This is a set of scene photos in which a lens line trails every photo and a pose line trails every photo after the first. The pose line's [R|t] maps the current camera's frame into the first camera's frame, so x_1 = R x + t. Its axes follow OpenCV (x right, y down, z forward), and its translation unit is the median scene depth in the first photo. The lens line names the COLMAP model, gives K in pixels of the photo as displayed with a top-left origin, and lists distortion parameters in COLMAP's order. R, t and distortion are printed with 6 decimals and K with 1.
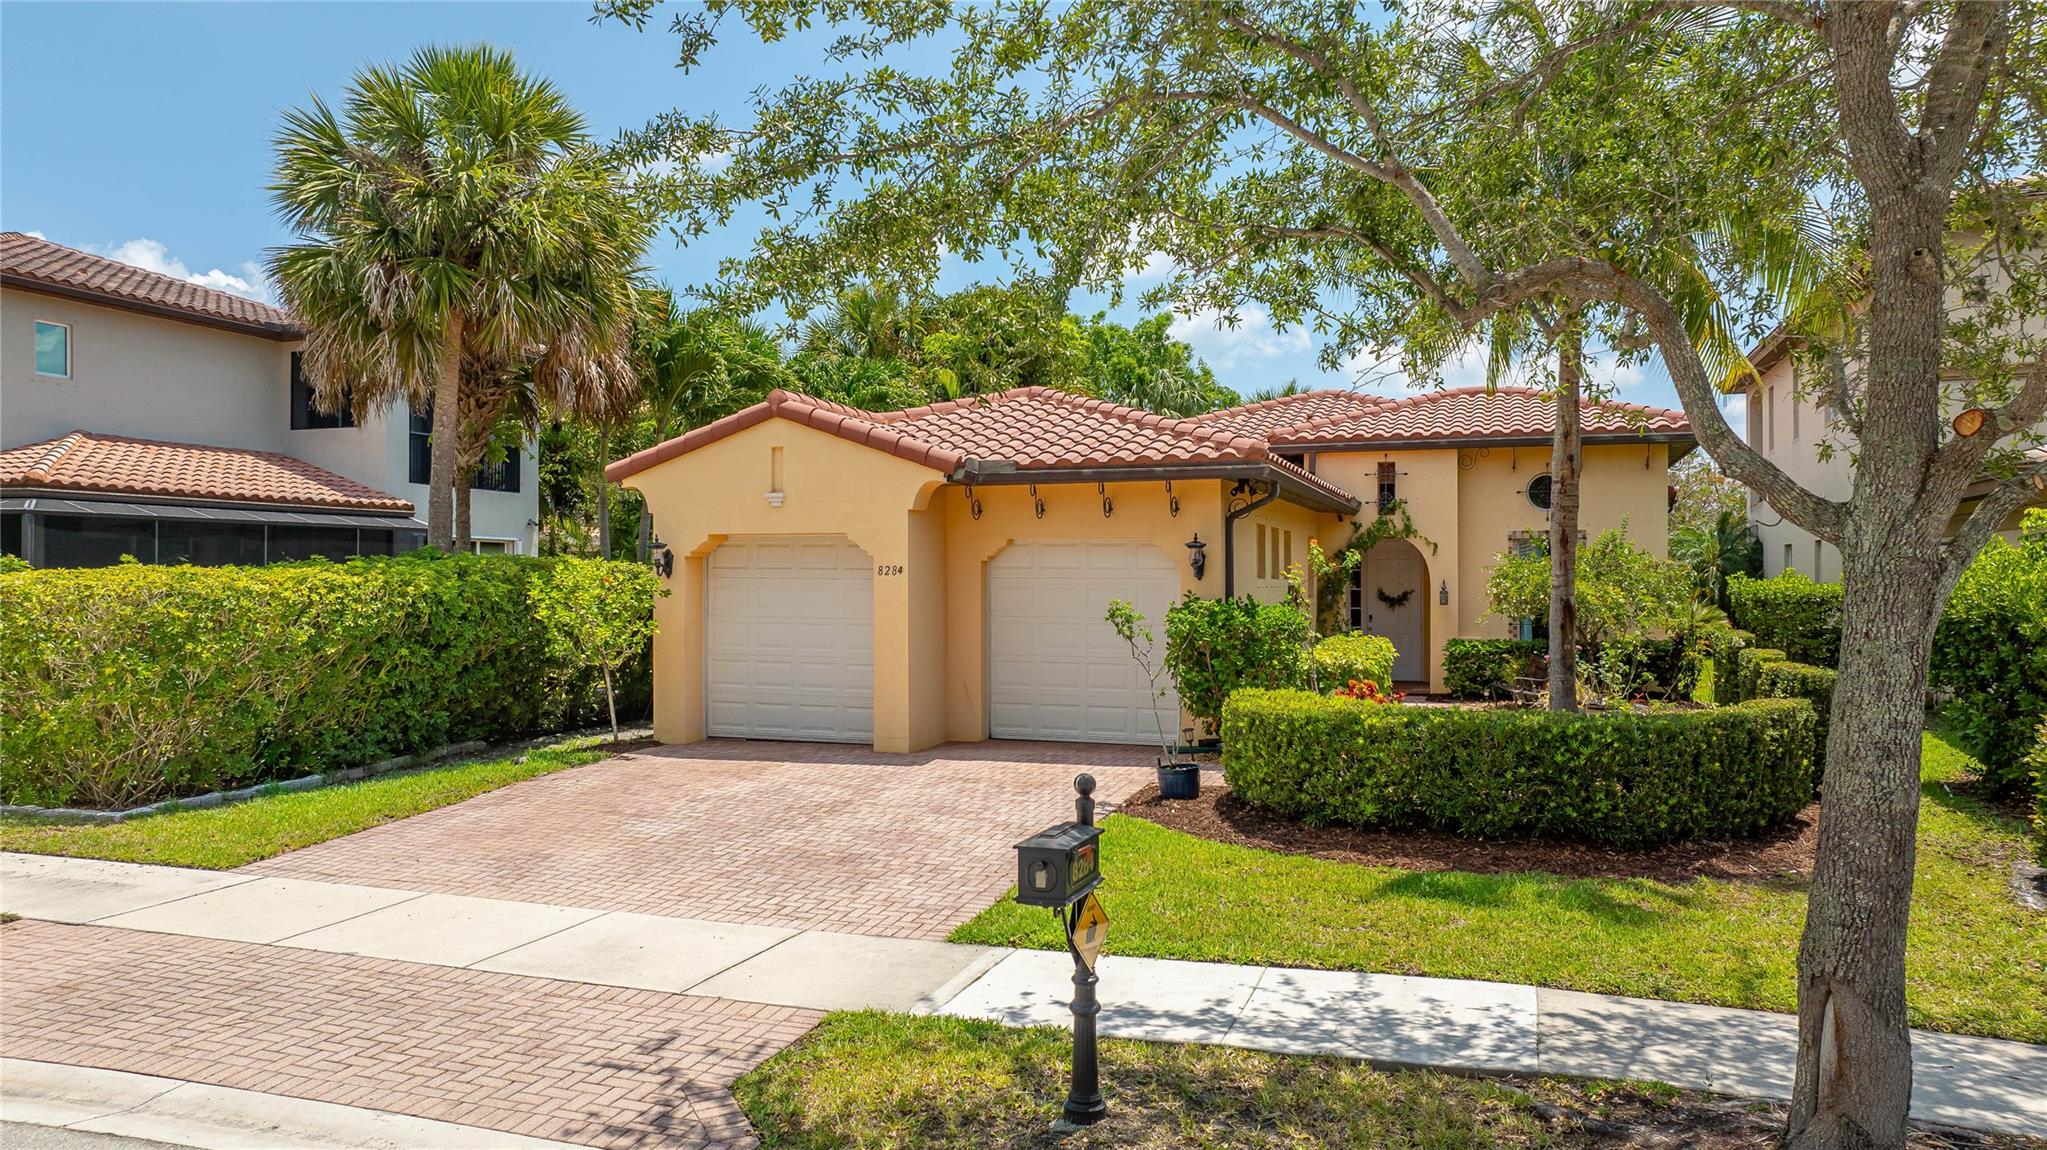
lens RADIAL K [[1432.0, 0, 1023.5], [0, 1432.0, 575.0], [0, 0, 1]] dist [-0.015114, -0.004779]
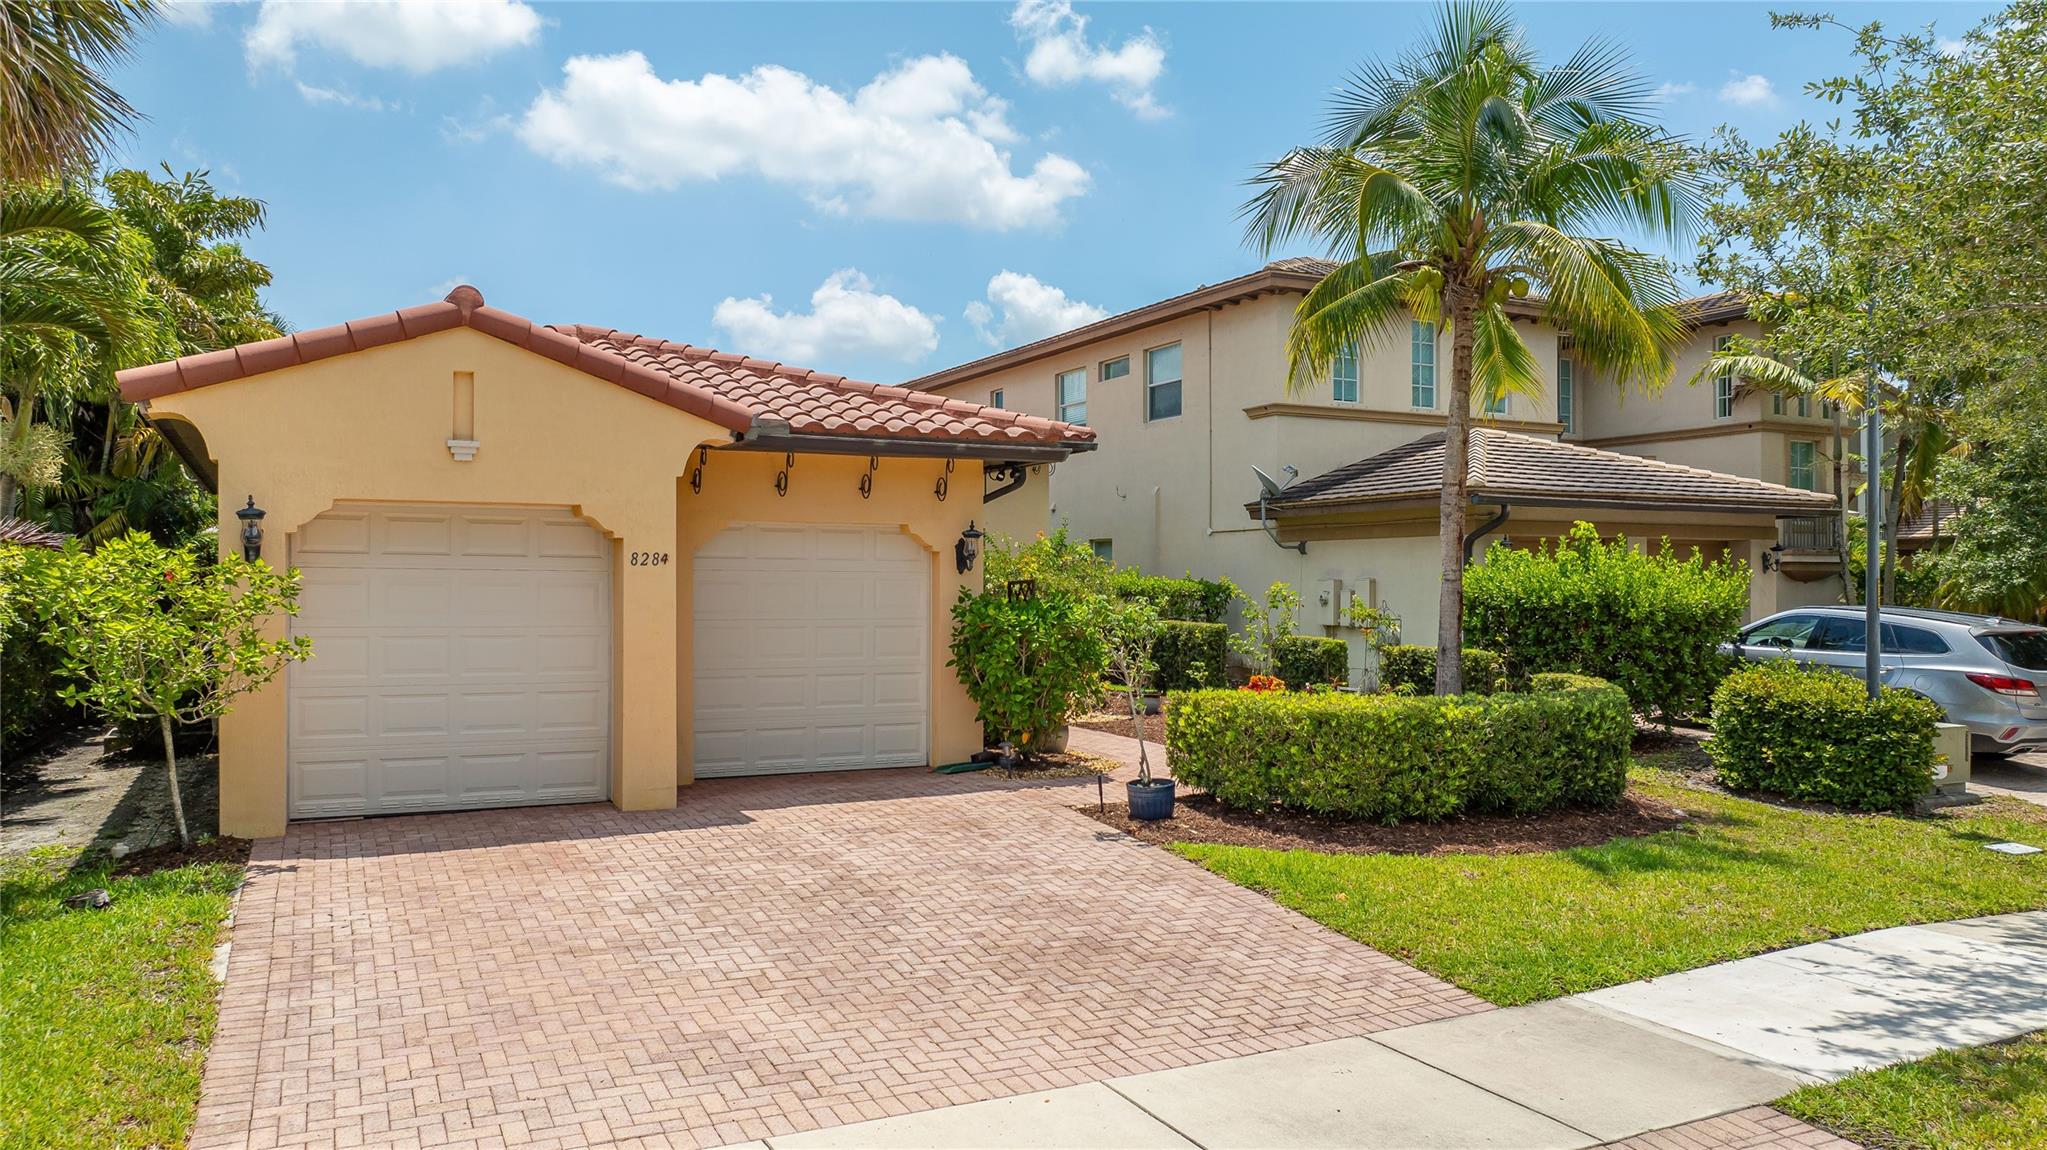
lens RADIAL K [[1451.8, 0, 986.2], [0, 1451.8, 577.5], [0, 0, 1]] dist [-0.011291, 0.001509]
pose [[0.700325, 0.001930, 0.713822, -0.470986], [-0.003087, 0.999995, 0.000324, 0.005104], [-0.713818, -0.002430, 0.700327, 0.343082]]
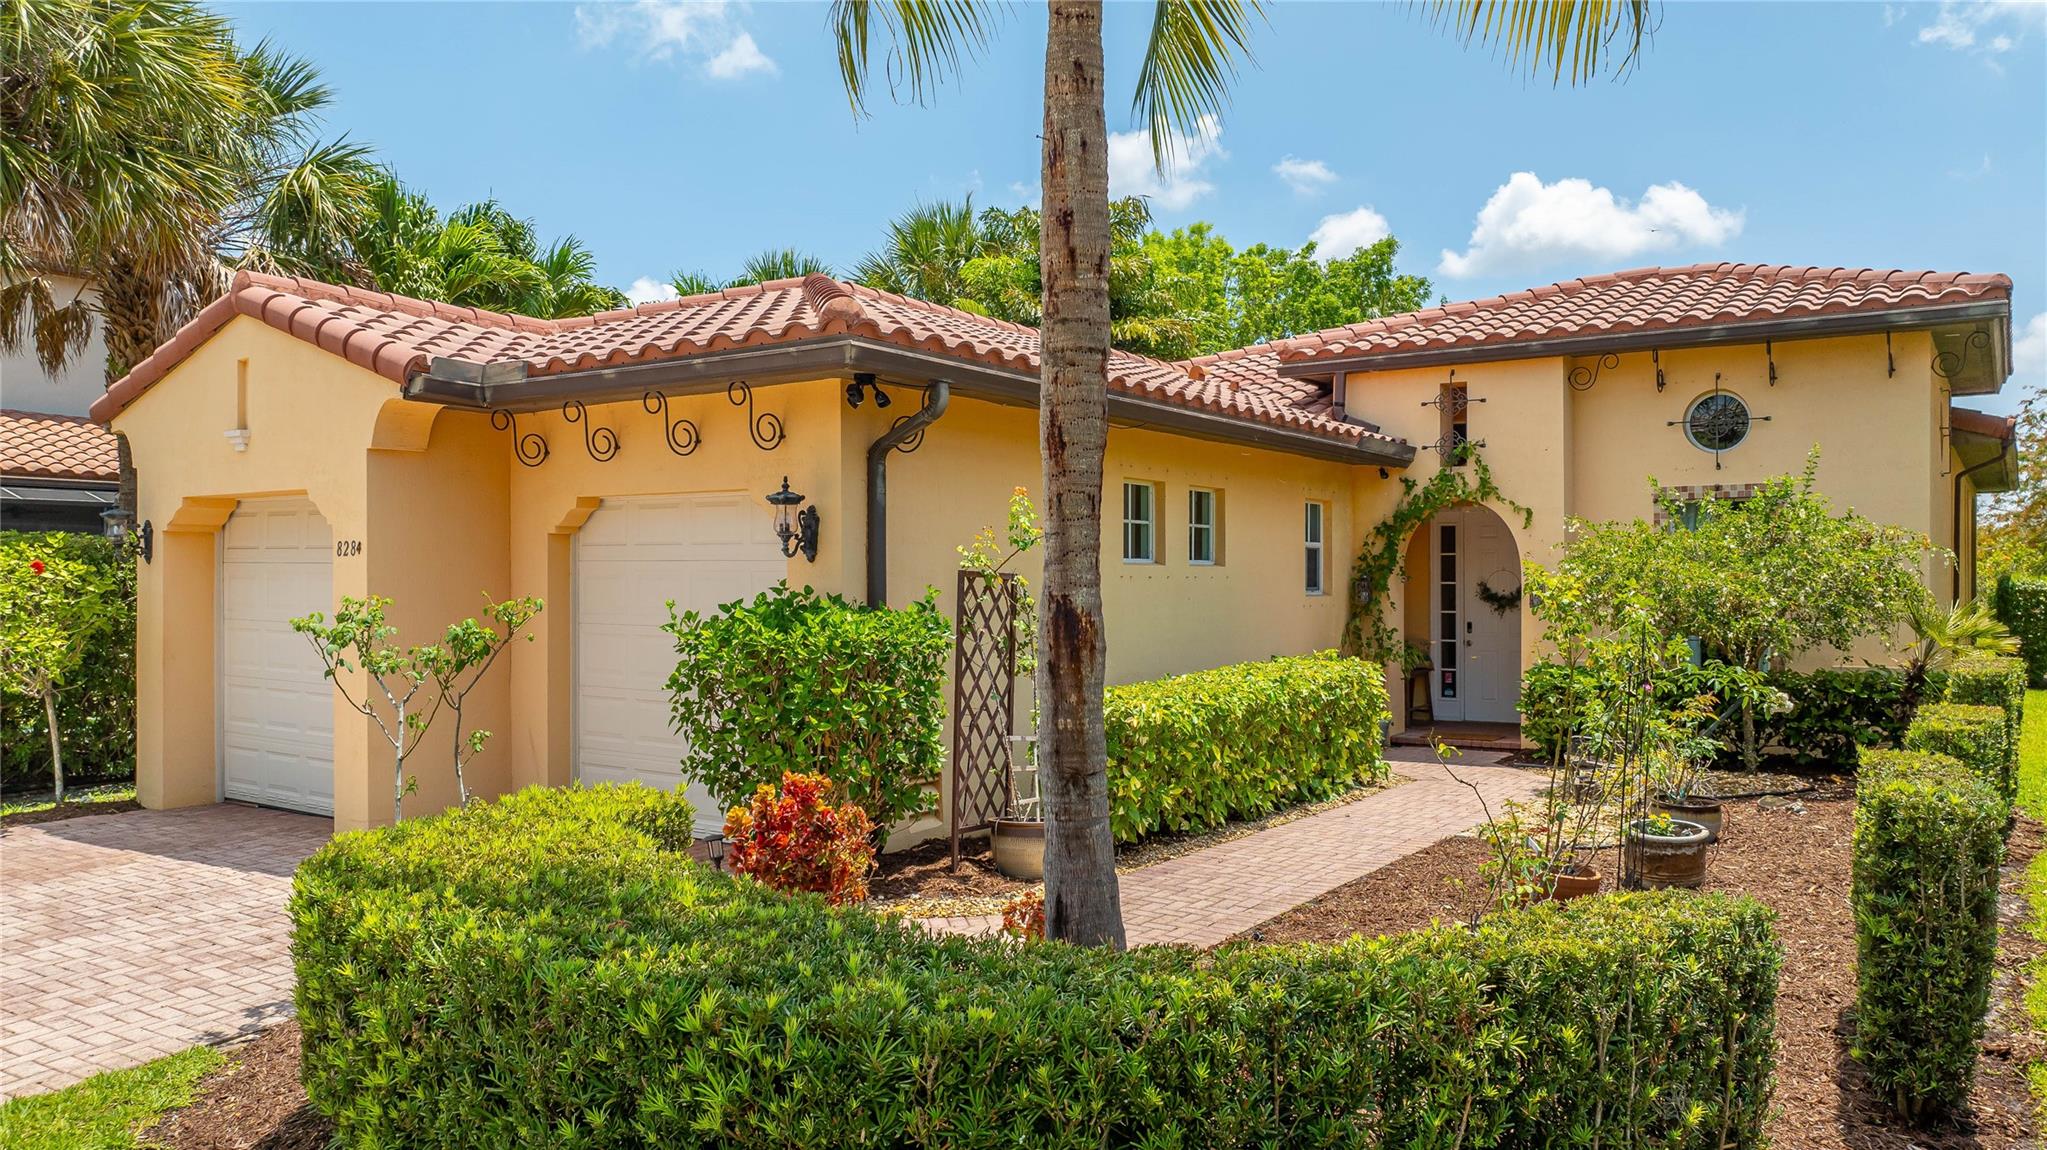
lens RADIAL K [[1462.5, 0, 1054.6], [0, 1462.5, 579.3], [0, 0, 1]] dist [-0.010138, -0.003224]
pose [[0.967740, -0.000628, -0.251949, 0.337213], [0.001718, 0.999990, 0.004108, 0.007633], [0.251944, -0.004409, 0.967732, 0.445002]]
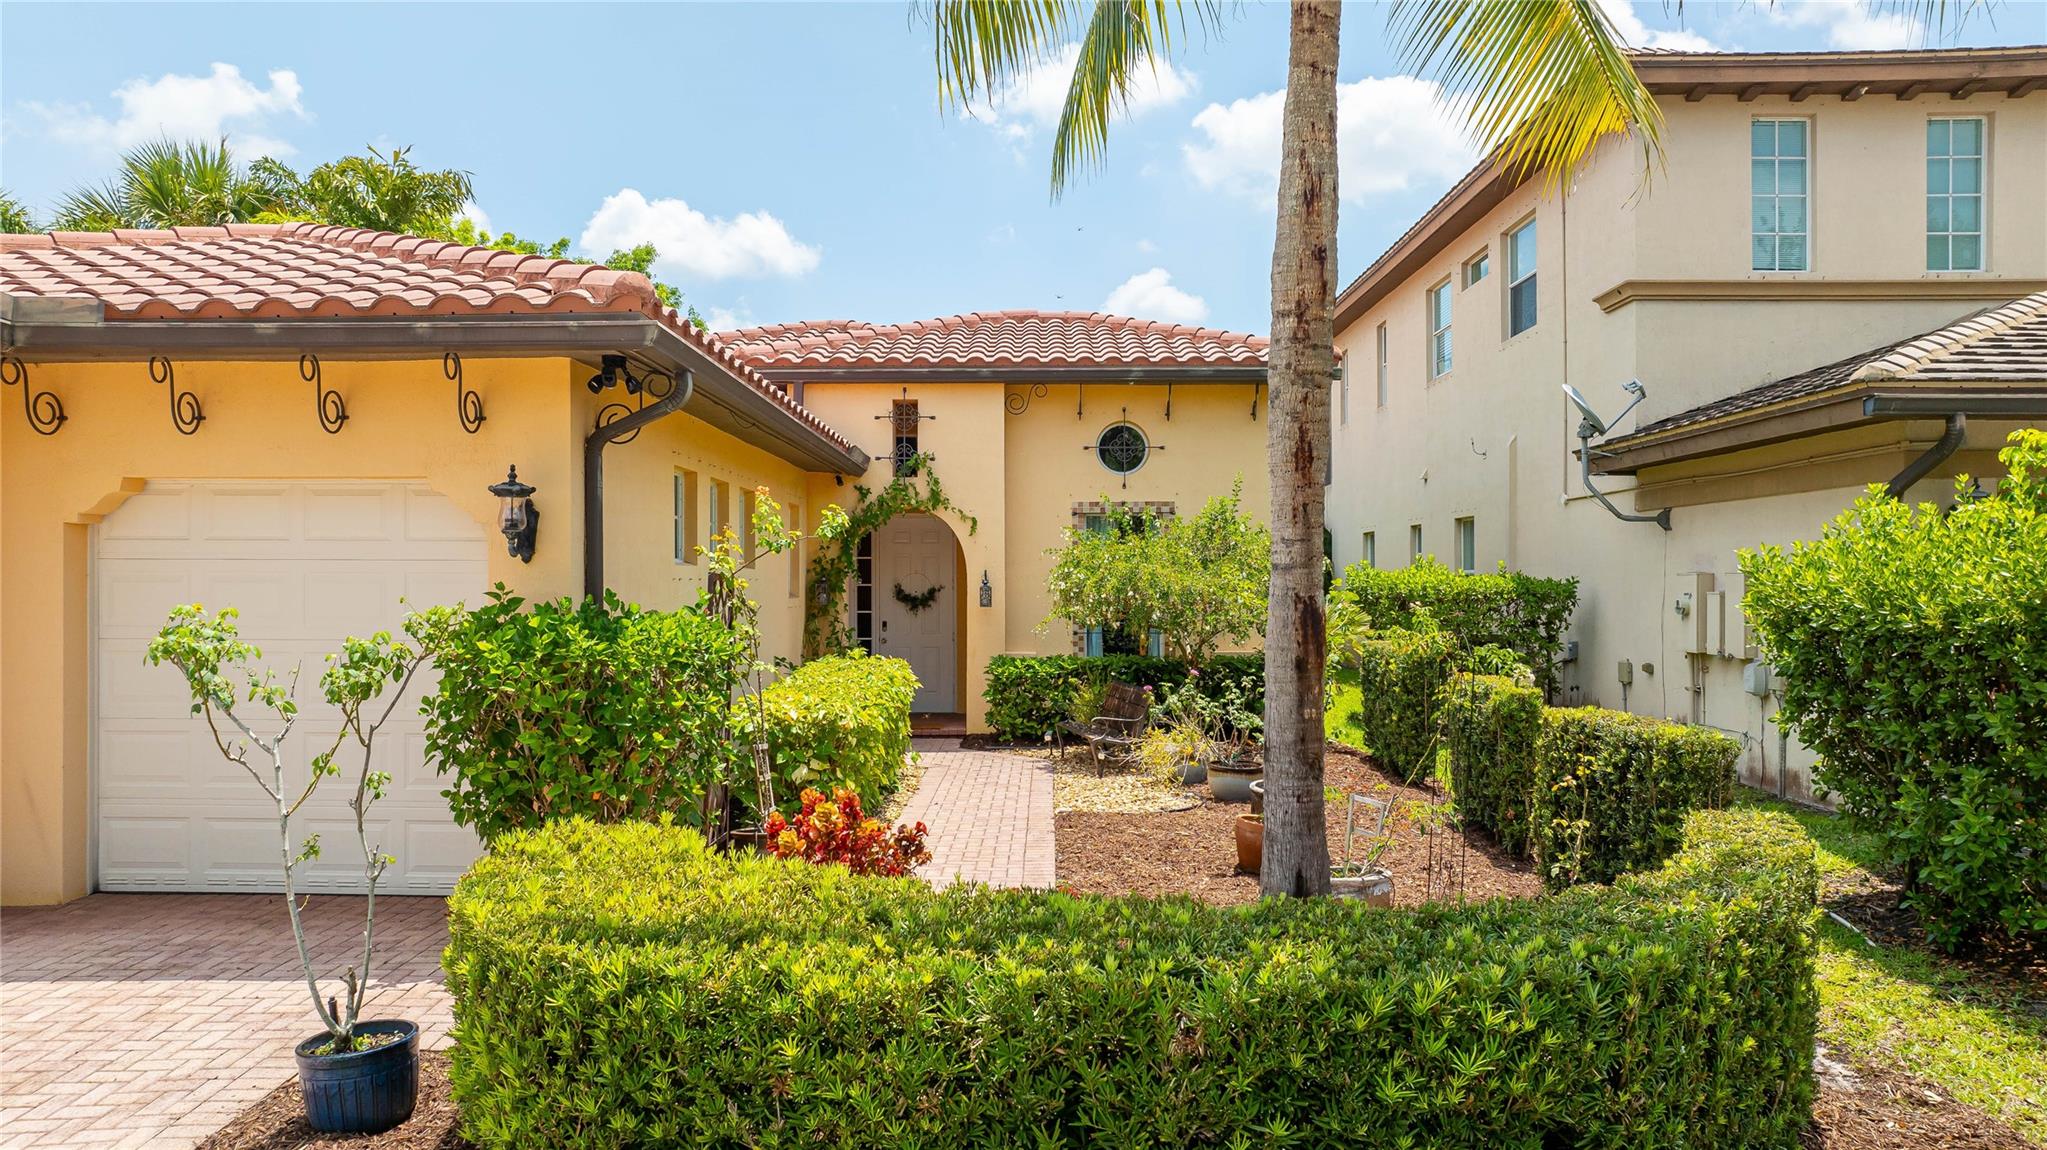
lens RADIAL K [[1432.0, 0, 1023.5], [0, 1432.0, 575.0], [0, 0, 1]] dist [-0.015114, -0.004779]
pose [[0.948020, -0.000249, 0.318211, 0.121134], [0.000208, 1.000000, 0.000163, 0.007315], [-0.318211, -0.000089, 0.948020, 0.450534]]
